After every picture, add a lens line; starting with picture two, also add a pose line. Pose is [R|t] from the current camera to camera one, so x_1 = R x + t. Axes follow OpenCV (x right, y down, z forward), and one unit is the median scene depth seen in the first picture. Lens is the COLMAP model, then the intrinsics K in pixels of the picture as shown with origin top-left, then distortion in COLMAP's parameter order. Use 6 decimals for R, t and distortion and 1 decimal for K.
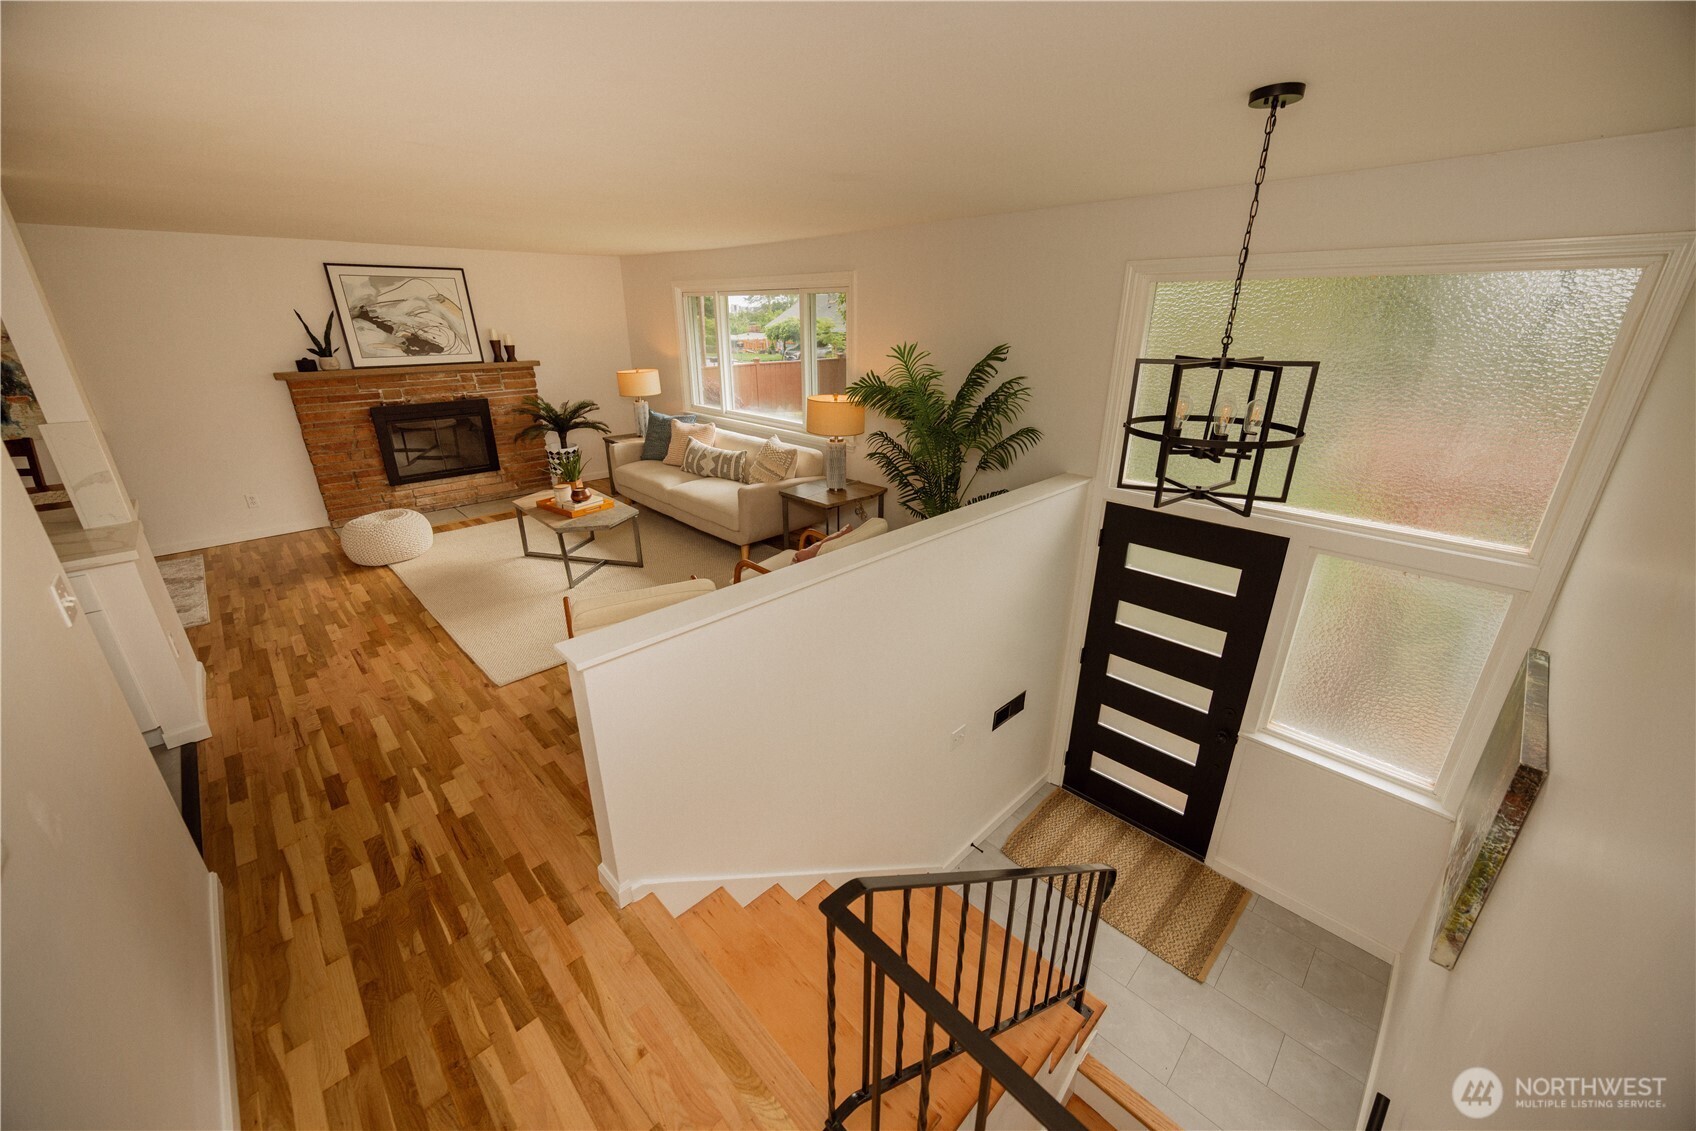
lens RADIAL K [[648.2, 0, 848.3], [0, 648.2, 567.1], [0, 0, 1]] dist [-0.003896, -0.000895]
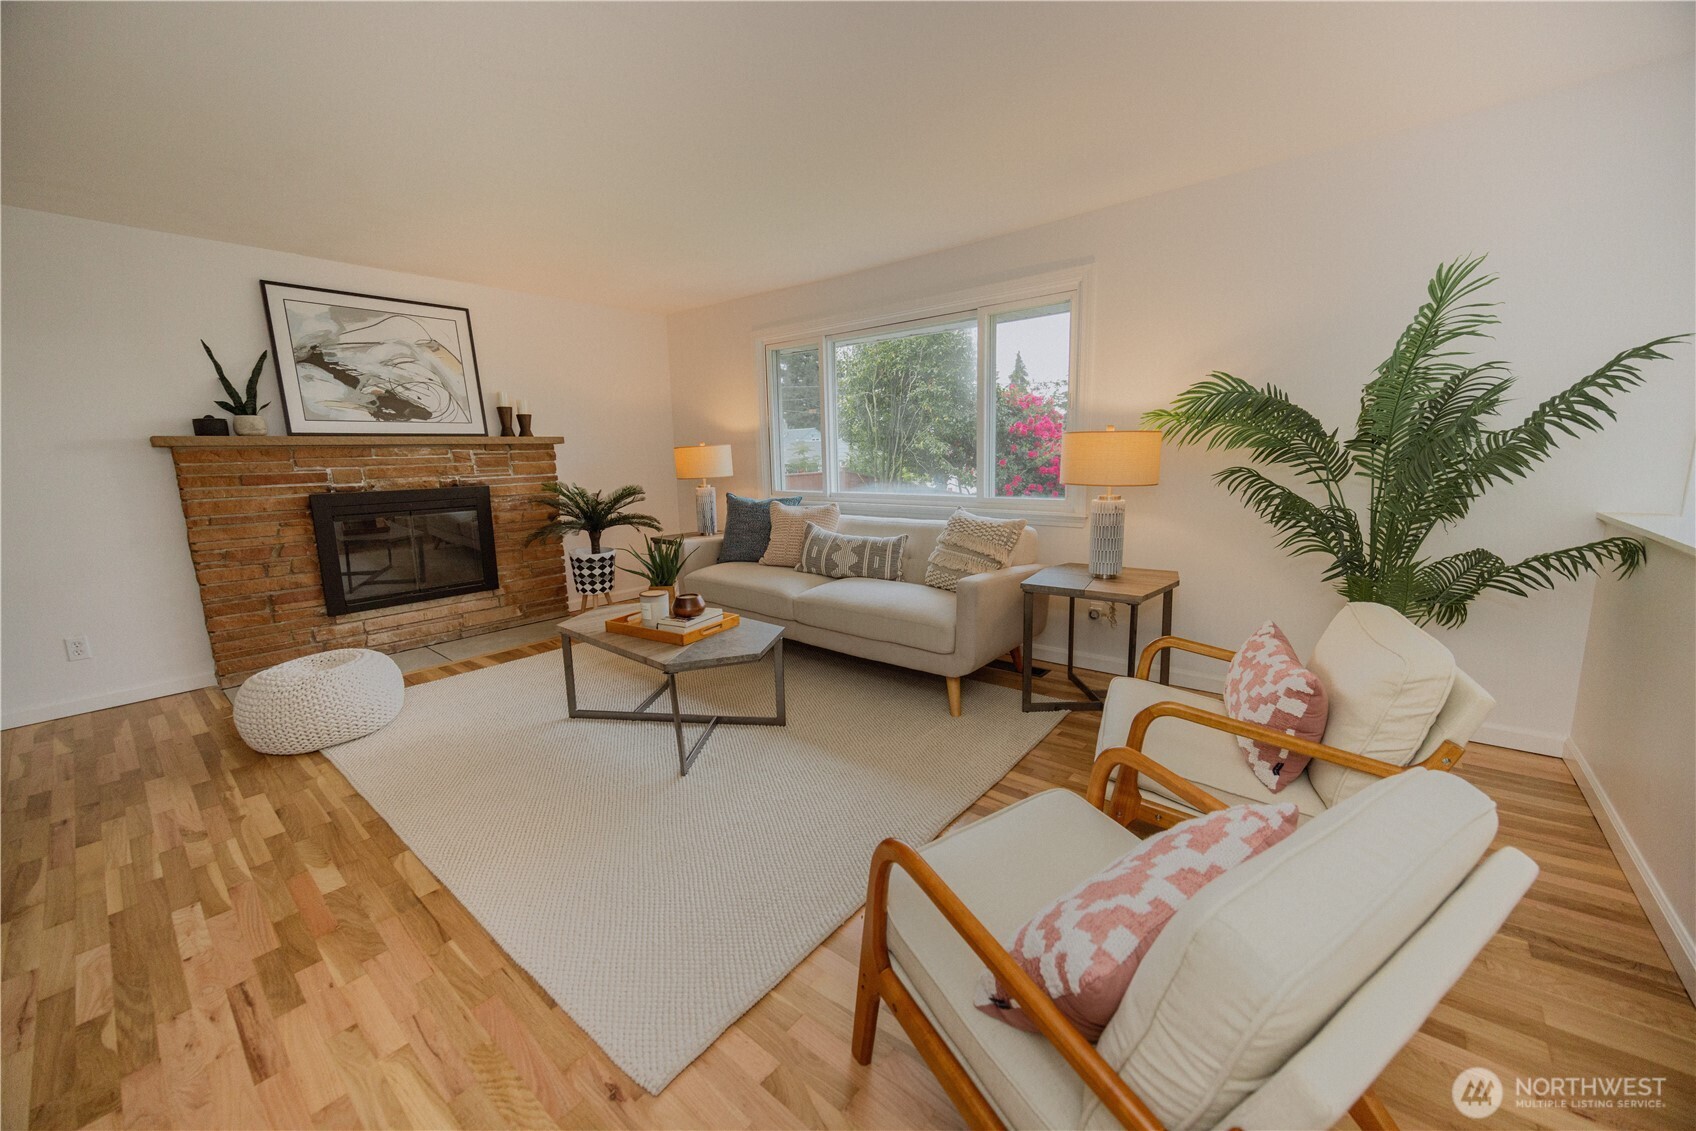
lens RADIAL K [[648.2, 0, 849.1], [0, 648.2, 561.0], [0, 0, 1]] dist [-0.003896, -0.000895]
pose [[0.994374, -0.040769, 0.097768, -0.284172], [0.060146, 0.977058, -0.204305, -0.019764], [-0.087196, 0.209036, 0.974013, 0.357111]]
